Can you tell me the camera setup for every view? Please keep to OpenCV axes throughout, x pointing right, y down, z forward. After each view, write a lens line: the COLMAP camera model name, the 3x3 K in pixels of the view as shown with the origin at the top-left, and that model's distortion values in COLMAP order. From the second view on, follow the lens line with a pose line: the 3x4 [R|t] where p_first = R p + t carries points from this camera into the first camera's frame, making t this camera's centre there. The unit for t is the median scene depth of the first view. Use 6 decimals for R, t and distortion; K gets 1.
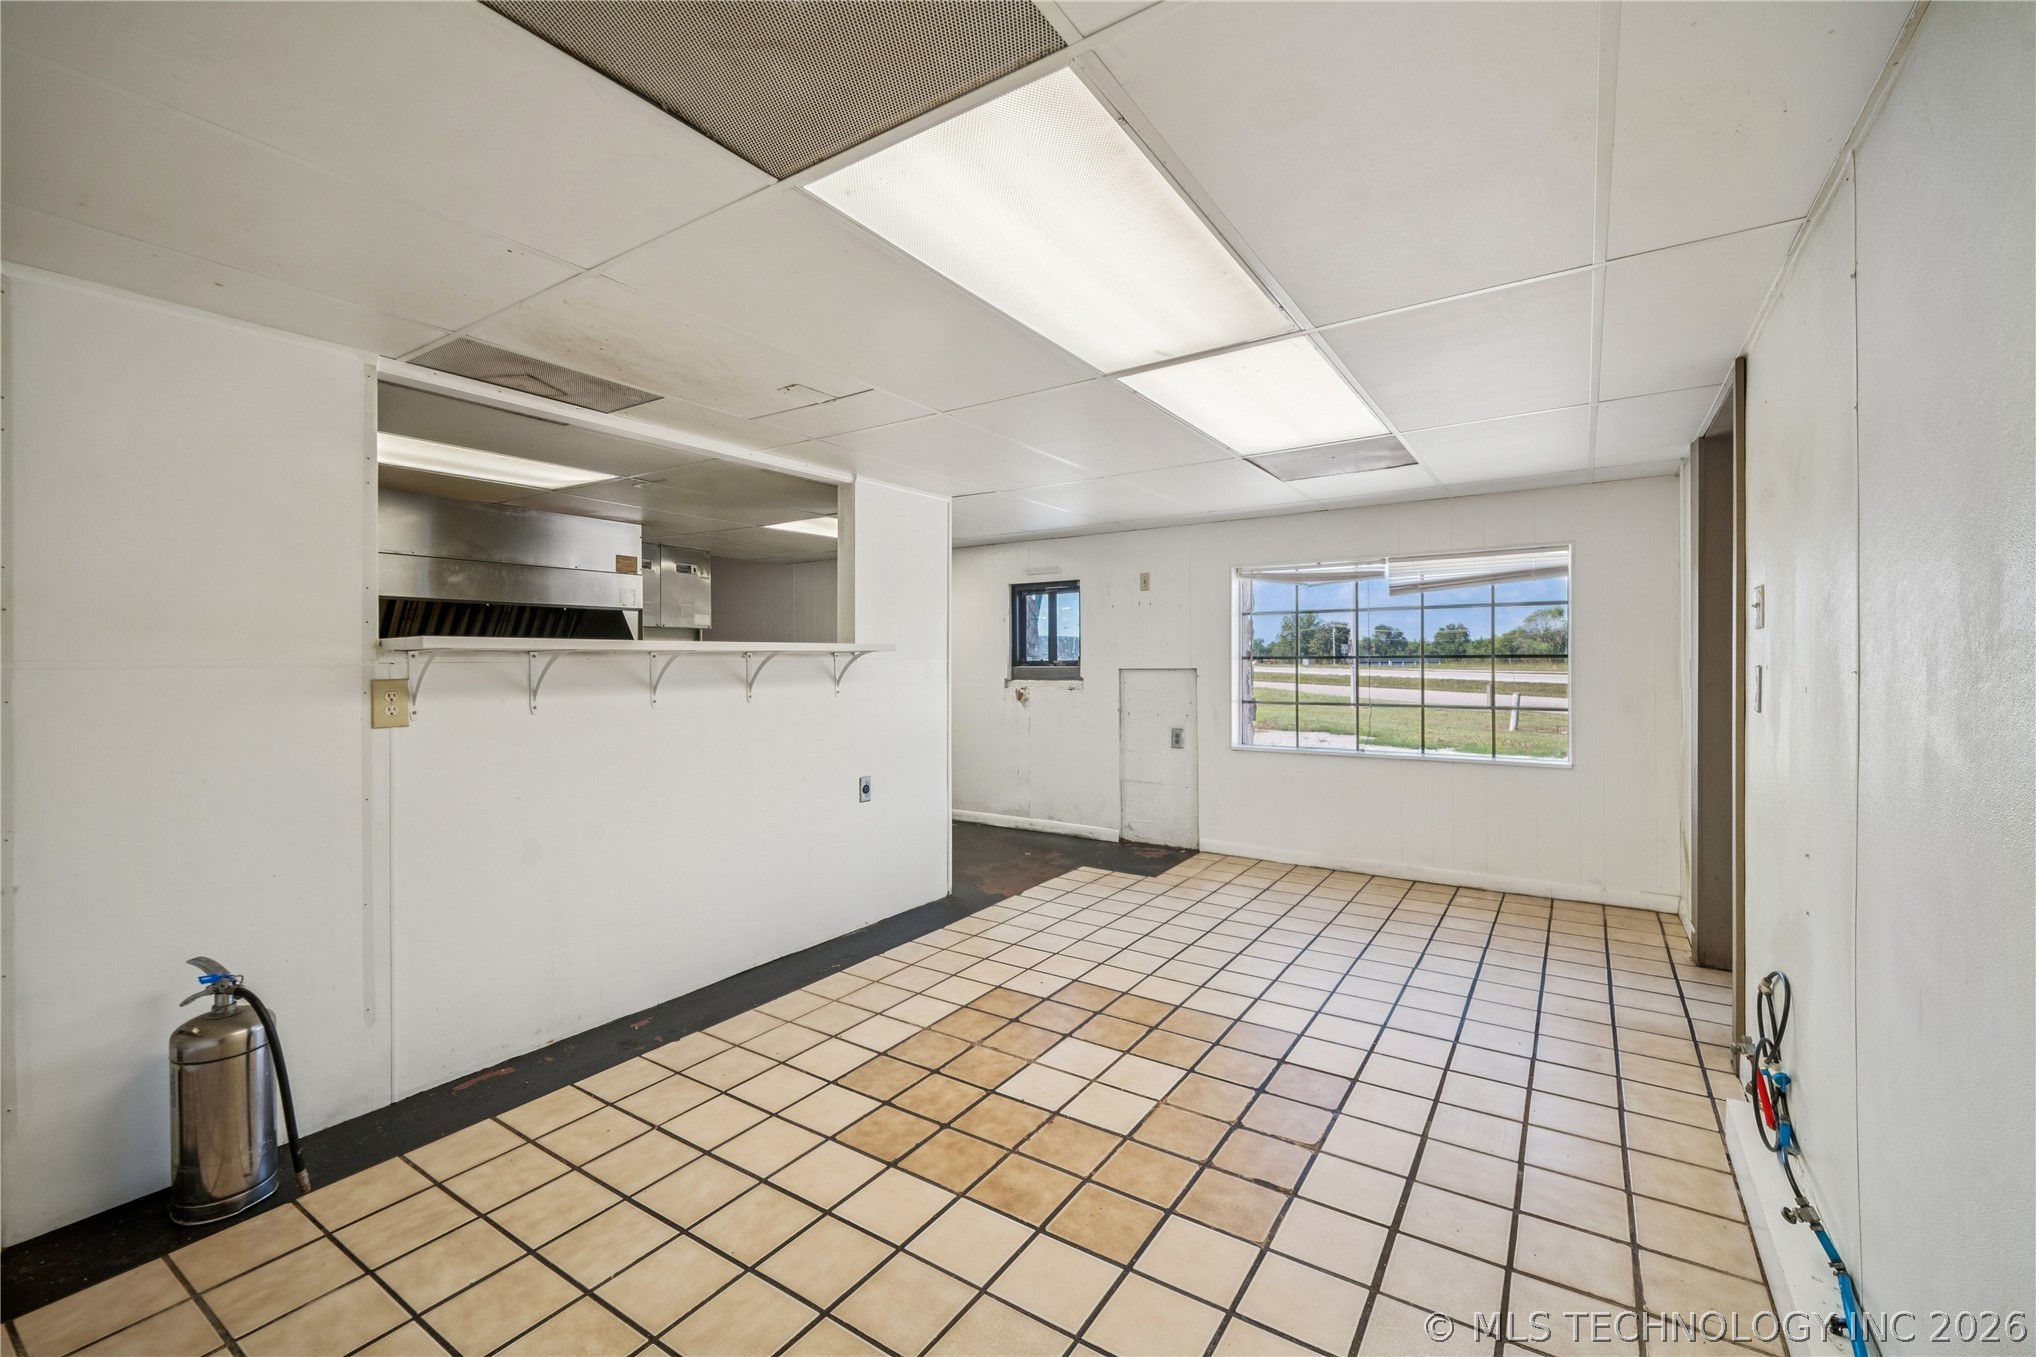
lens RADIAL K [[845.6, 0, 1018.4], [0, 845.6, 662.5], [0, 0, 1]] dist [0.026727, -0.015927]
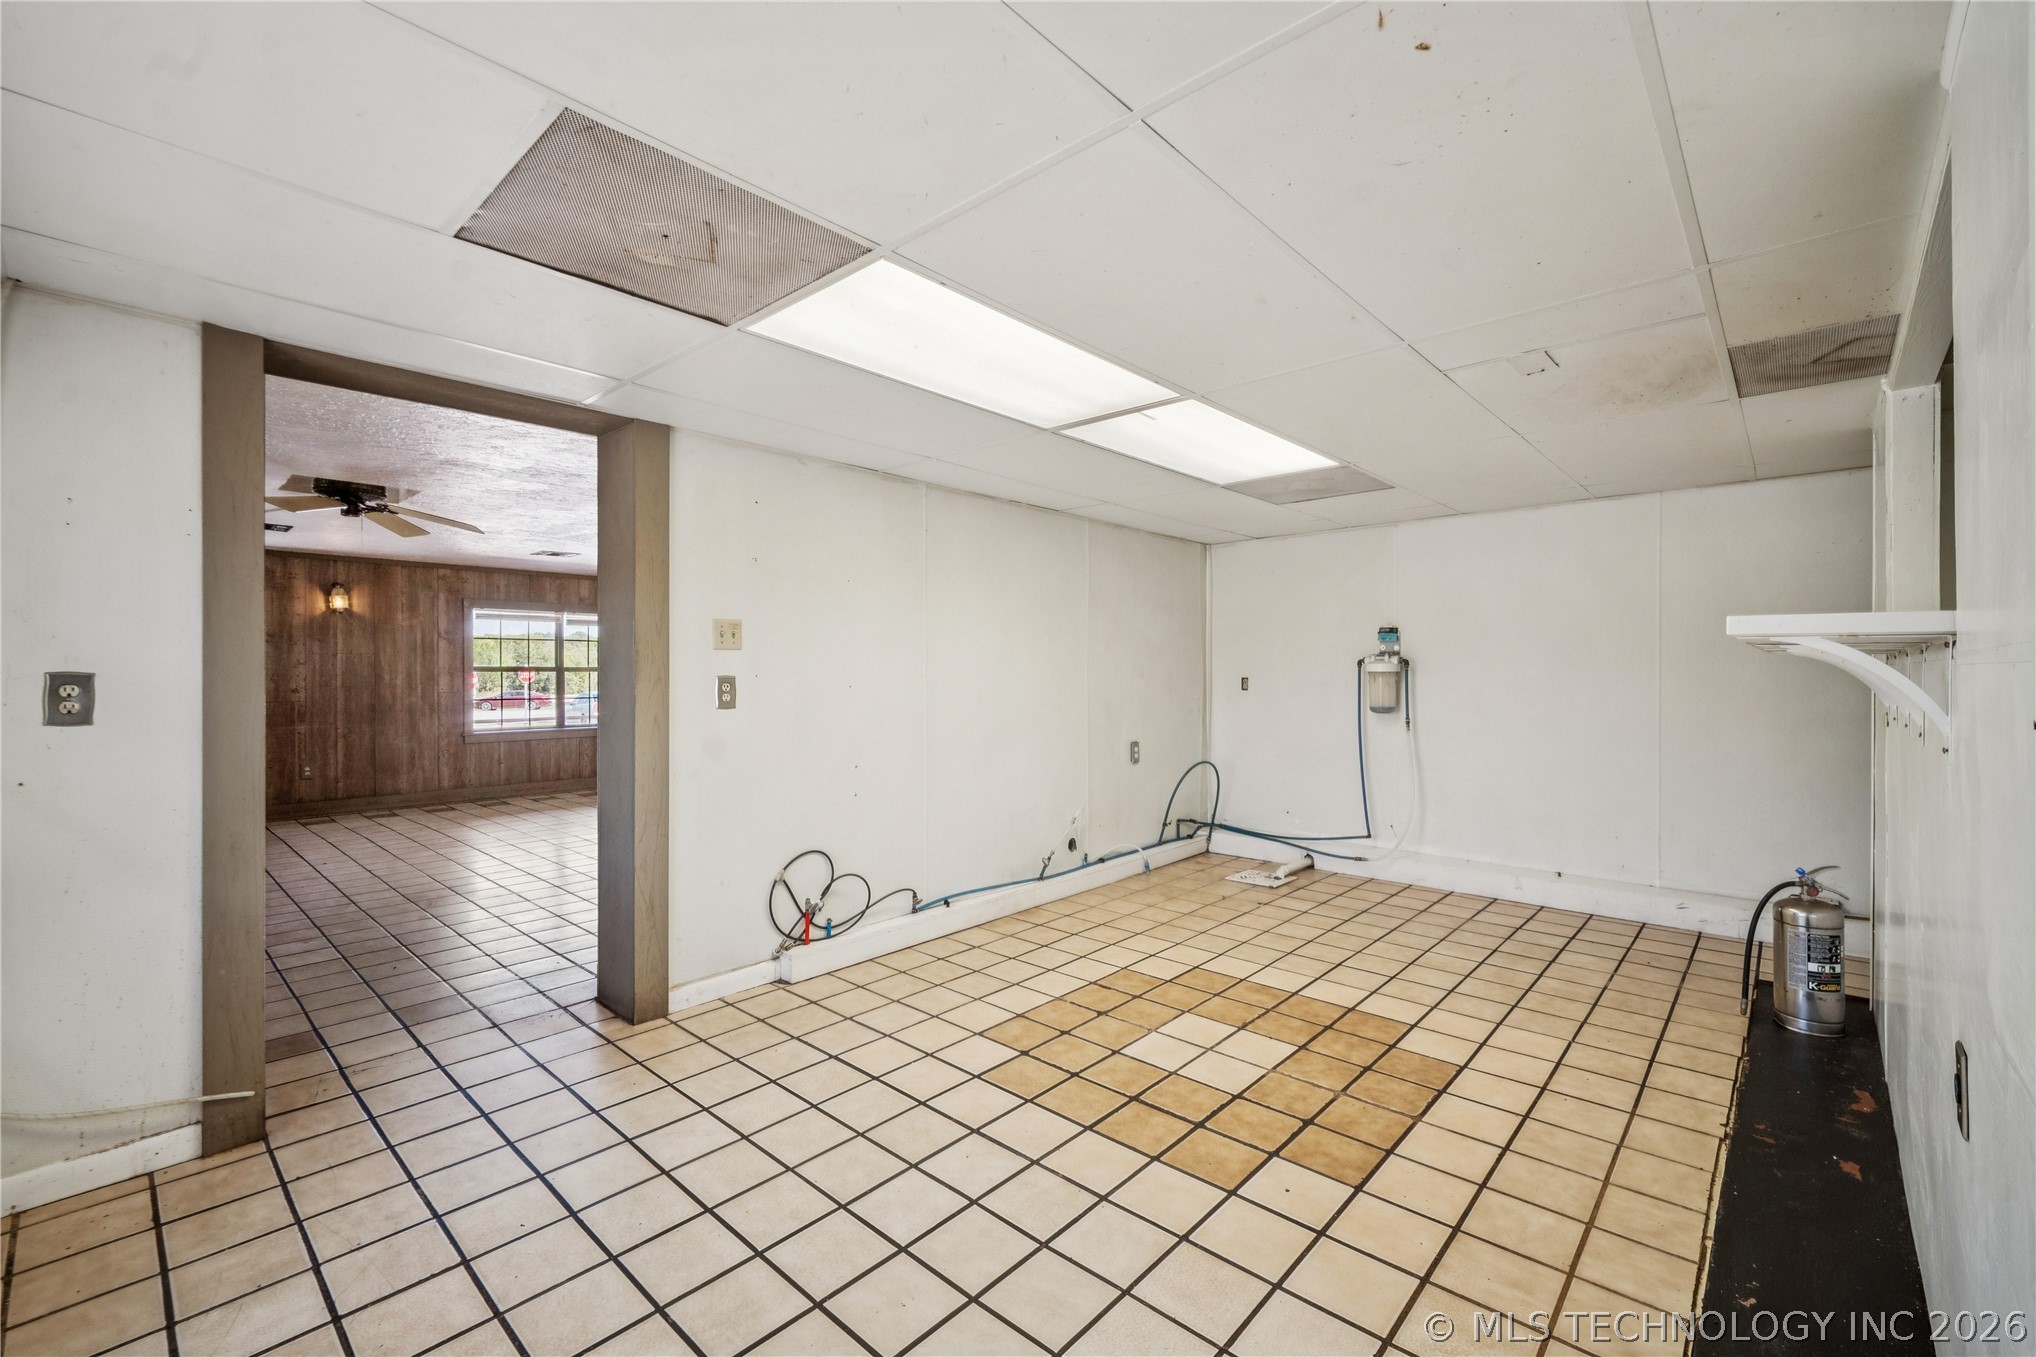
lens RADIAL K [[845.6, 0, 1018.4], [0, 845.6, 662.5], [0, 0, 1]] dist [0.026727, -0.015927]
pose [[-0.987754, 0.010986, 0.155635, 0.136103], [0.009298, 0.999890, -0.011572, -0.000553], [-0.155745, -0.009983, -0.987747, 1.869004]]
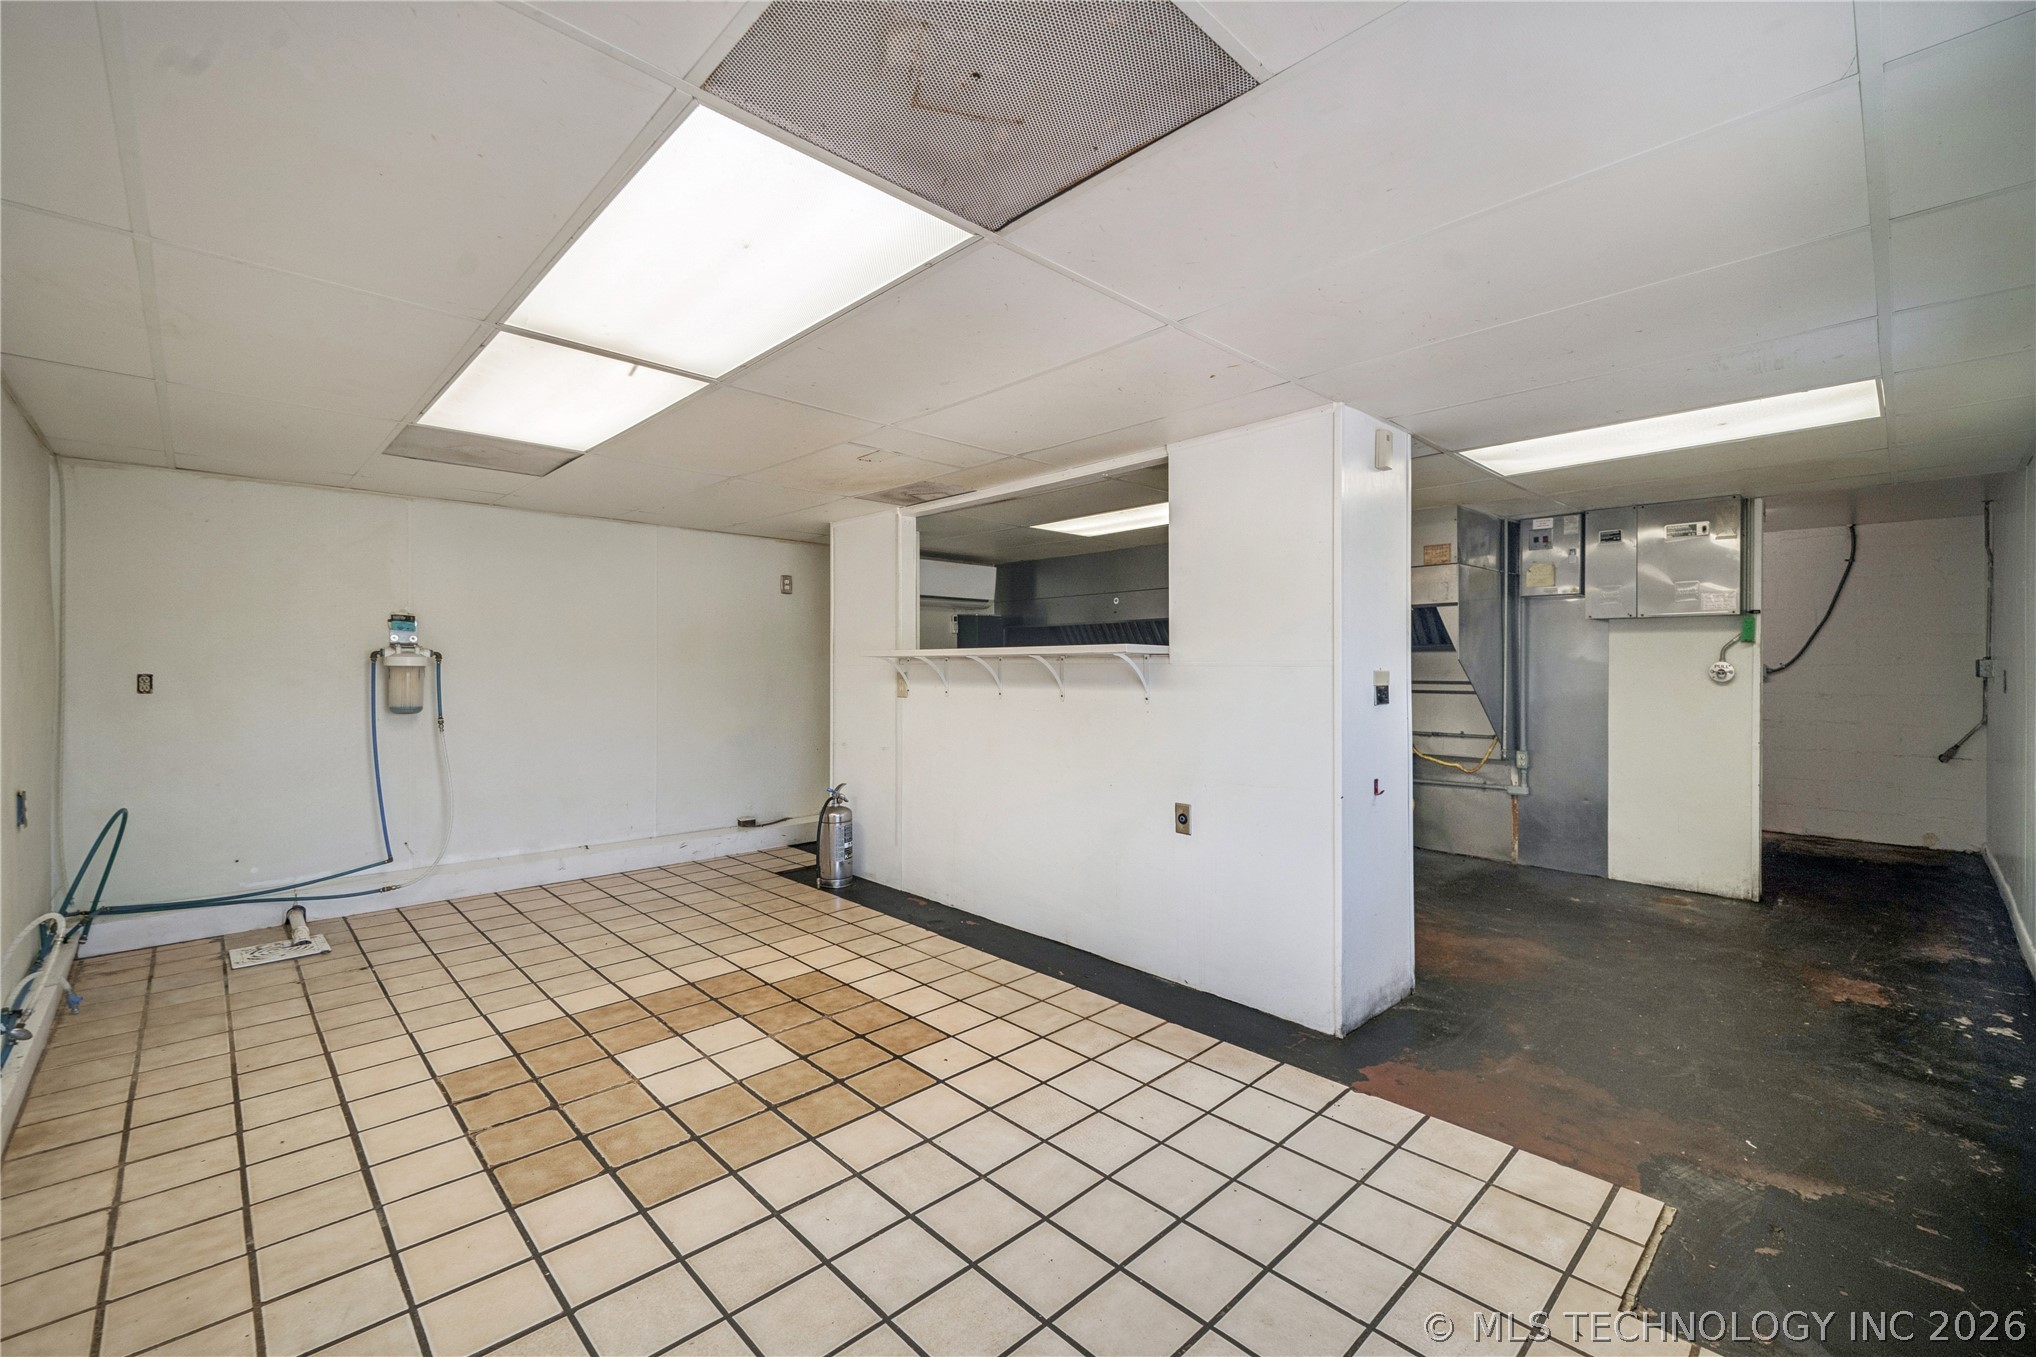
lens RADIAL K [[845.6, 0, 1018.4], [0, 845.6, 662.5], [0, 0, 1]] dist [0.026727, -0.015927]
pose [[-0.220958, 0.002664, -0.975280, 0.916465], [-0.001849, 0.999993, 0.003150, -0.008302], [0.975282, 0.002500, -0.220952, 1.417069]]
